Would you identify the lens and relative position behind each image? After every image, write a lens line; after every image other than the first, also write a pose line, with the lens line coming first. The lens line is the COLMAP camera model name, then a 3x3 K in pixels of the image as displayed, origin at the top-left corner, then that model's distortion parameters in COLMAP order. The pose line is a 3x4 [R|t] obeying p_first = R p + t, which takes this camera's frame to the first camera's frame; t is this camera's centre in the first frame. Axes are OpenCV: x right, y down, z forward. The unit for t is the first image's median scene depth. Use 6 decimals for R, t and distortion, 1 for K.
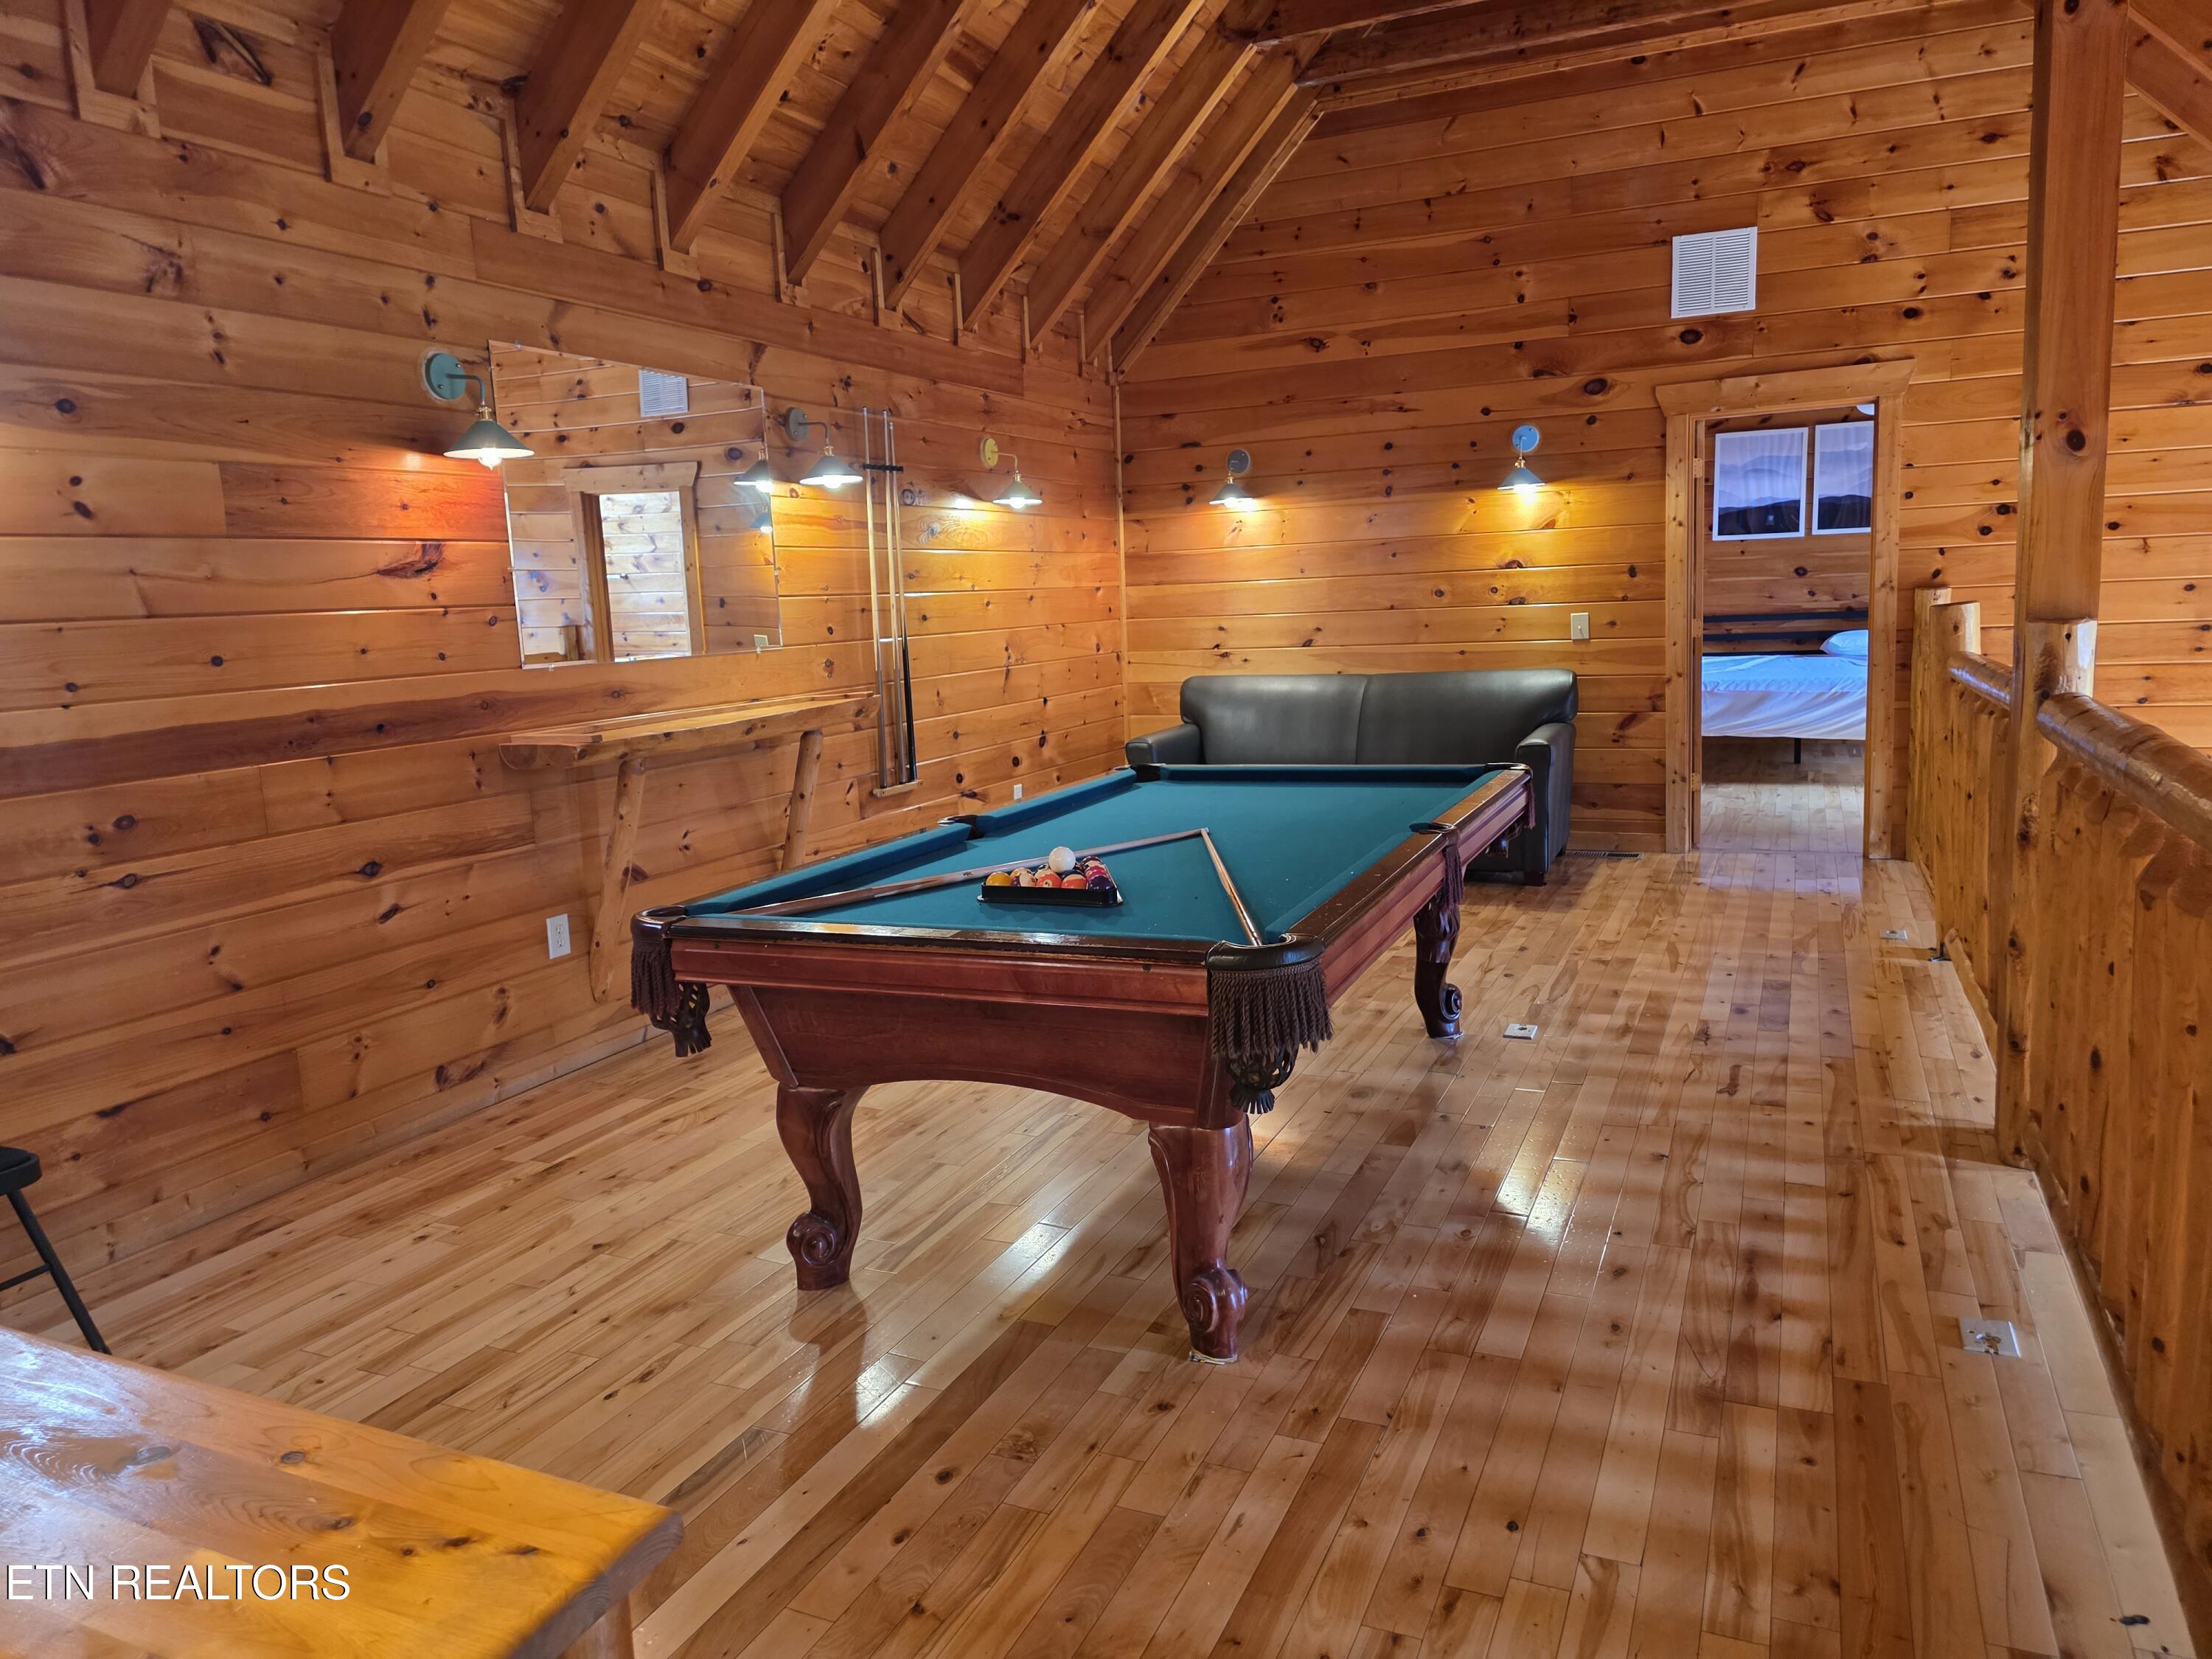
lens RADIAL K [[1476.3, 0, 1120.7], [0, 1476.3, 818.0], [0, 0, 1]] dist [0.038084, -0.018061]
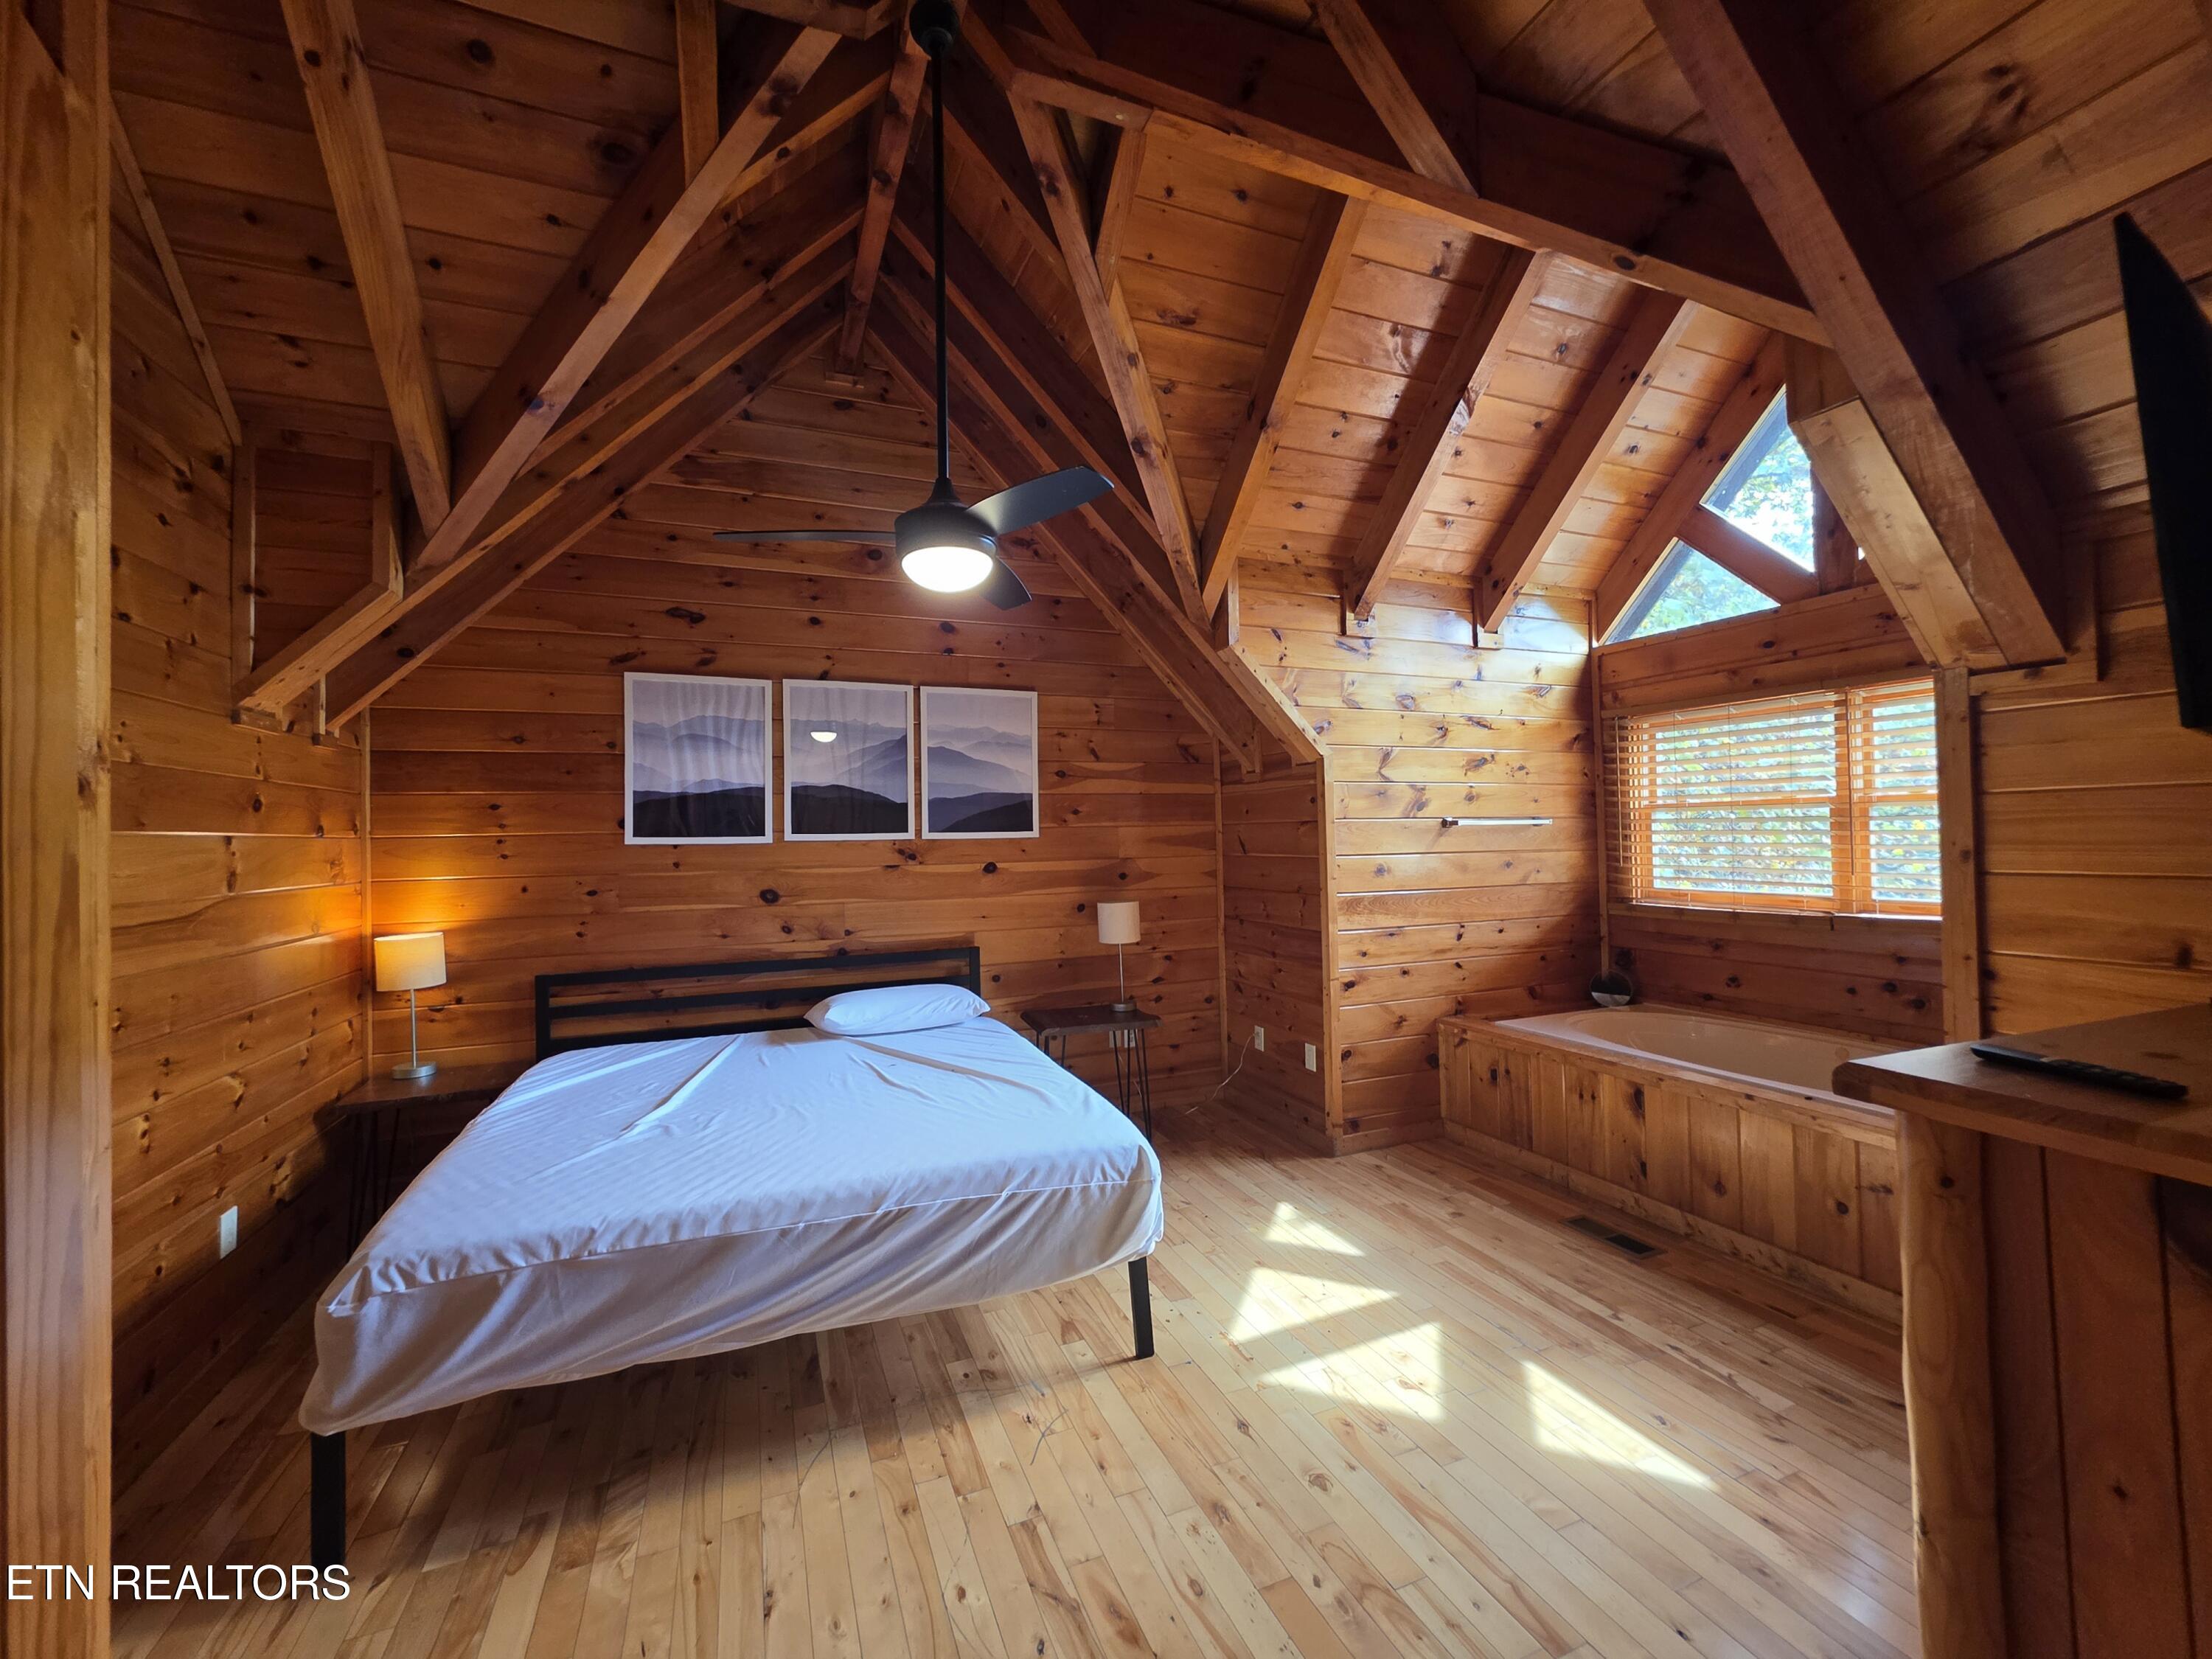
lens RADIAL K [[880.8, 0, 1108.9], [0, 880.8, 811.8], [0, 0, 1]] dist [0.002880, -0.001145]
pose [[0.680748, 0.047449, 0.730980, 0.276849], [0.097677, 0.983109, -0.154780, -0.128352], [-0.725976, 0.176766, 0.664614, 0.633867]]
